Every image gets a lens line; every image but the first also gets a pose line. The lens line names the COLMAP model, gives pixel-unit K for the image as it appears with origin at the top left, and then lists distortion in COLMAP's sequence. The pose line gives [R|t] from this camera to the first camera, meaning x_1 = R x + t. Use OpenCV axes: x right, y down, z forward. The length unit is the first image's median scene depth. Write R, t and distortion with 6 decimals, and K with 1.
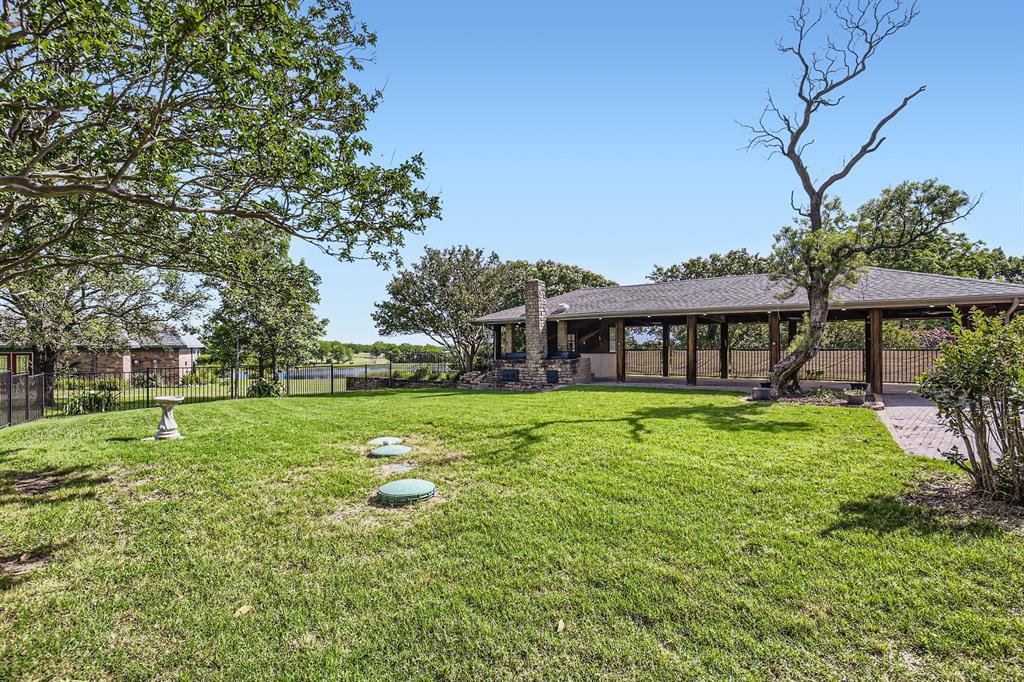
lens RADIAL K [[472.5, 0, 512.2], [0, 472.5, 345.8], [0, 0, 1]] dist [0.001002, 0.000173]
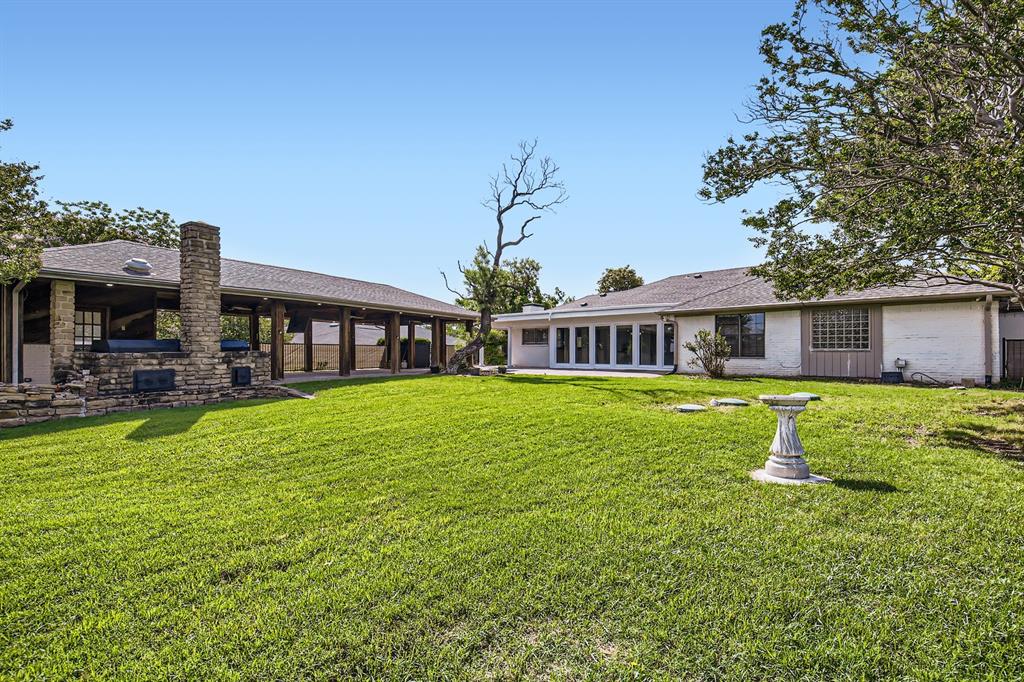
lens RADIAL K [[472.5, 0, 511.6], [0, 472.5, 345.8], [0, 0, 1]] dist [0.001002, 0.000173]
pose [[-0.084412, 0.010916, 0.996371, -0.623321], [-0.006241, 0.999915, -0.011483, 0.026614], [-0.996411, -0.007188, -0.084337, 0.665760]]
